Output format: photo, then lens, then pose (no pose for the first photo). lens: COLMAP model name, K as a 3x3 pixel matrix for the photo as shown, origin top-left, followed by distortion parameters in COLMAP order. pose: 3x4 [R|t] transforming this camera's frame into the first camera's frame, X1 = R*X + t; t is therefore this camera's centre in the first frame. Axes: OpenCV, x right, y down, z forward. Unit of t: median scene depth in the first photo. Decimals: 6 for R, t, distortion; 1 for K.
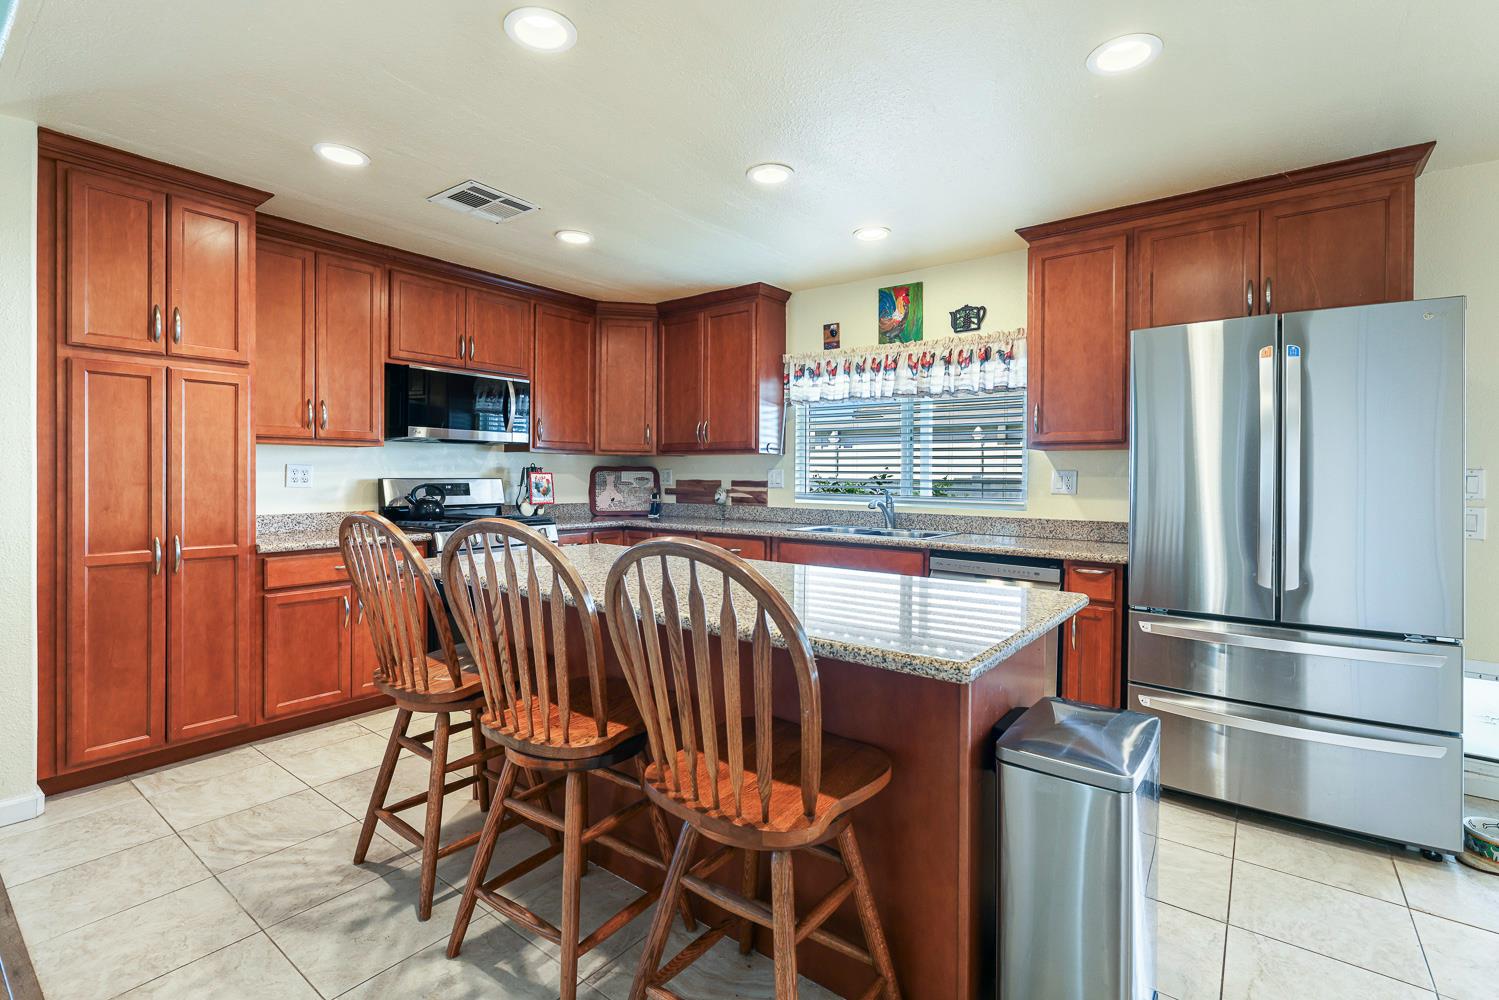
lens RADIAL K [[678.2, 0, 744.3], [0, 678.2, 479.8], [0, 0, 1]] dist [-0.001915, 0.001995]
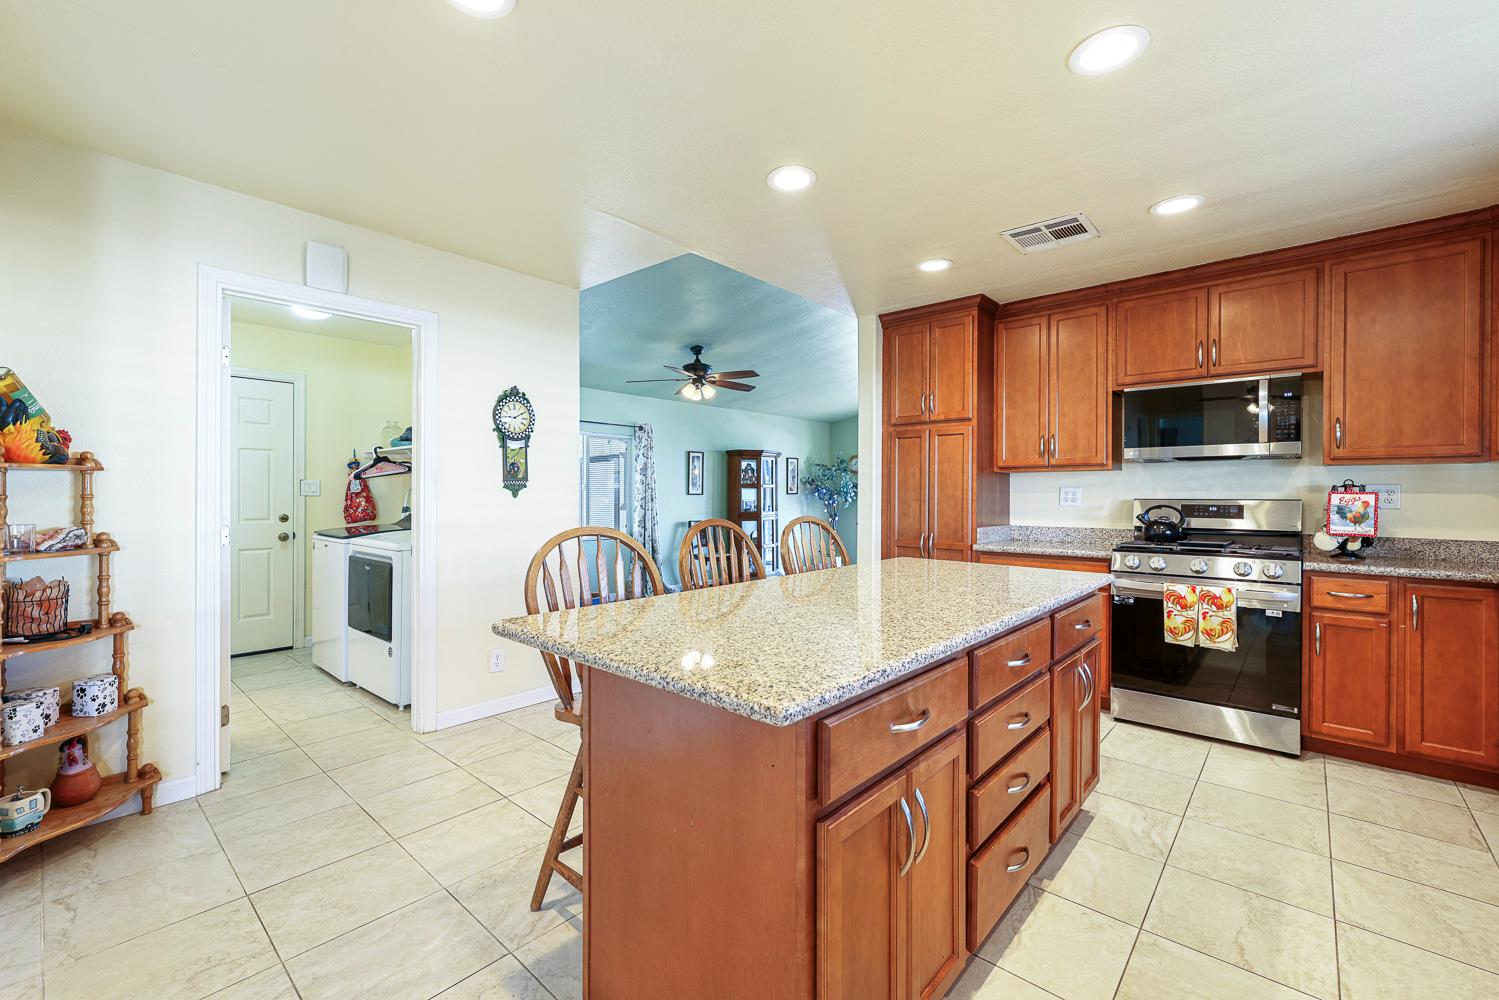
lens RADIAL K [[635.2, 0, 749.6], [0, 635.2, 496.4], [0, 0, 1]] dist [0.002094, 0.000286]
pose [[-0.068527, -0.001023, -0.997649, 0.511705], [-0.008465, 0.999964, -0.000443, -0.000318], [0.997613, 0.008415, -0.068533, 0.493877]]
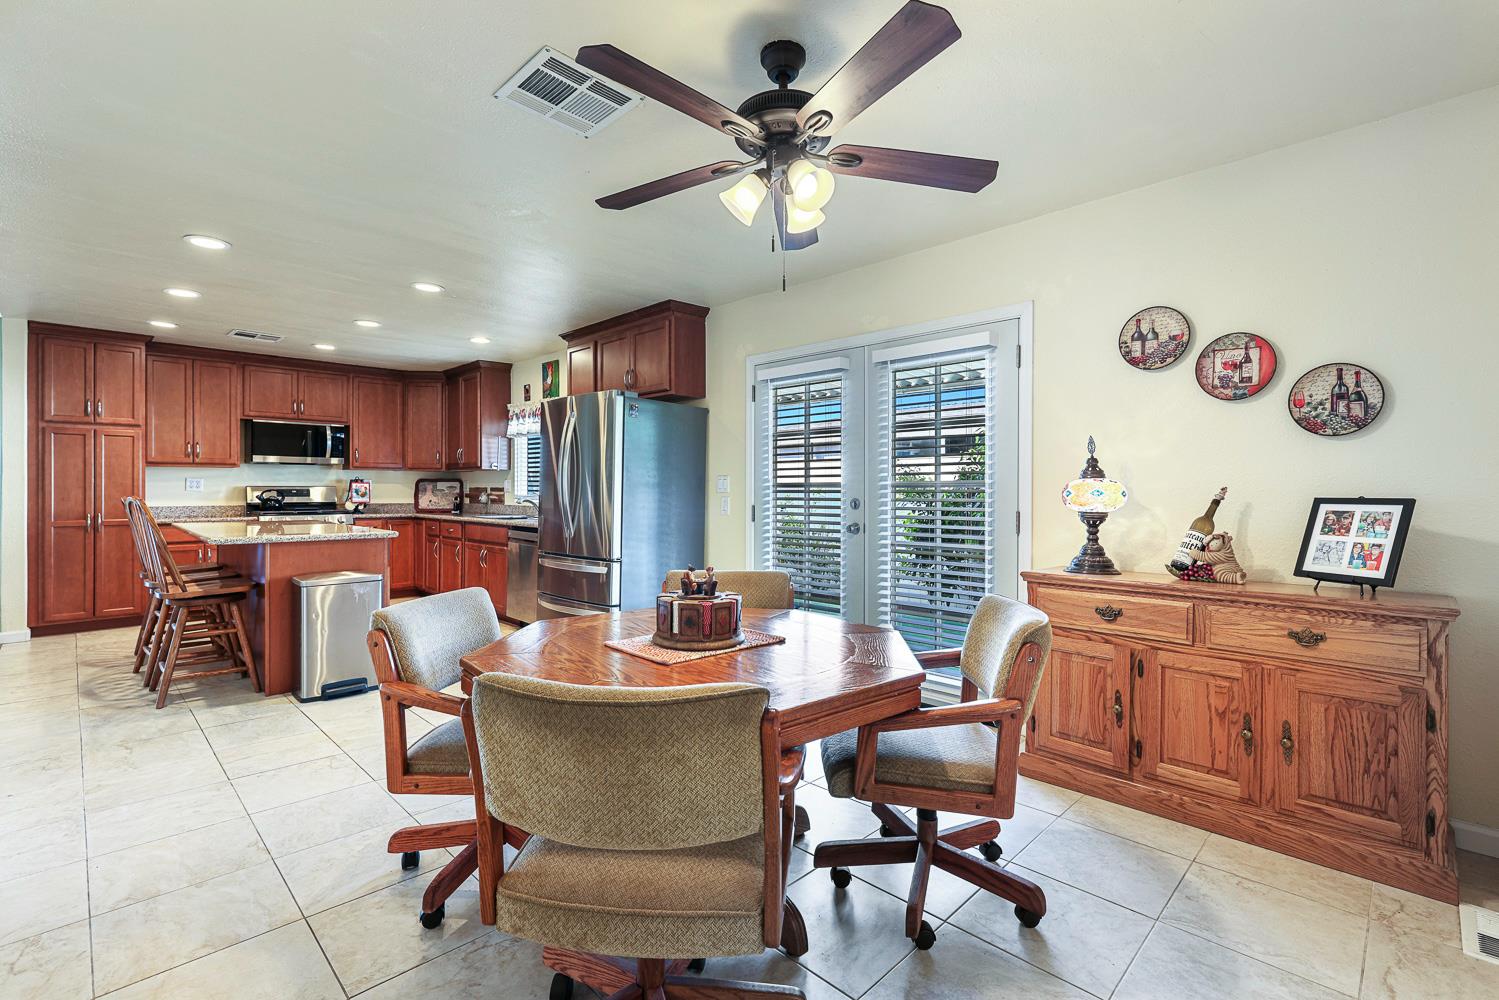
lens RADIAL K [[678.2, 0, 746.3], [0, 678.2, 492.2], [0, 0, 1]] dist [-0.001915, 0.001995]
pose [[0.991233, -0.003036, -0.132092, 0.966895], [0.002616, 0.999991, -0.003360, 0.023280], [0.132101, 0.002985, 0.991232, -0.534864]]
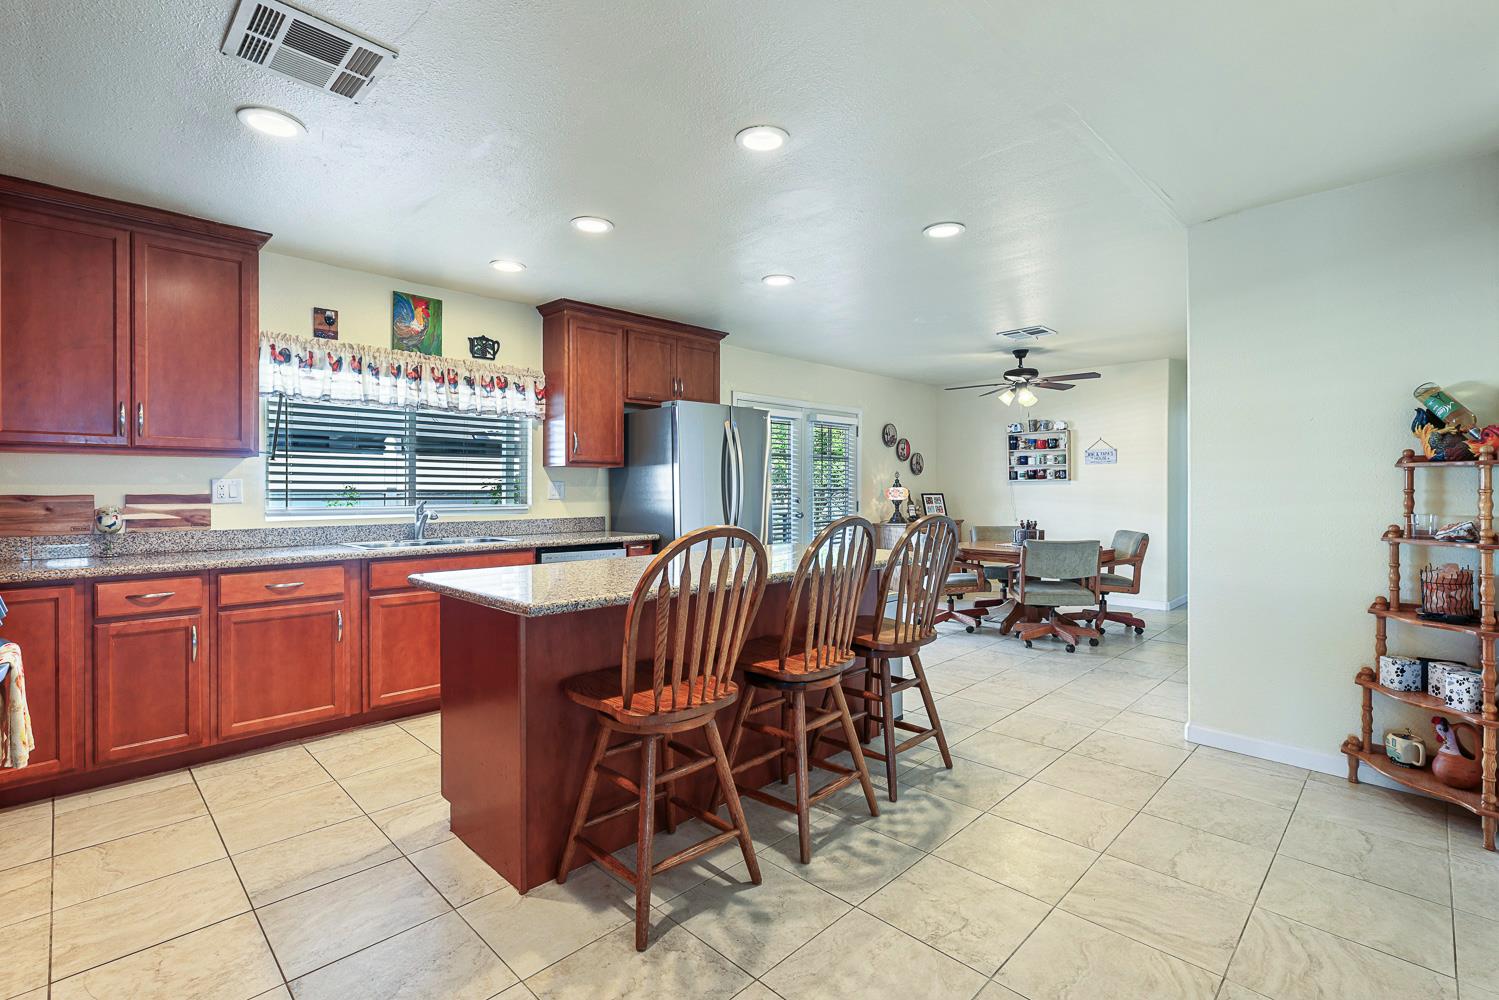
lens RADIAL K [[685.4, 0, 746.9], [0, 685.4, 496.1], [0, 0, 1]] dist [-0.005667, -0.000343]
pose [[0.131710, -0.019839, 0.991090, -0.777215], [0.006200, 0.999797, 0.019190, -0.008334], [-0.991269, 0.003617, 0.131807, 0.423509]]
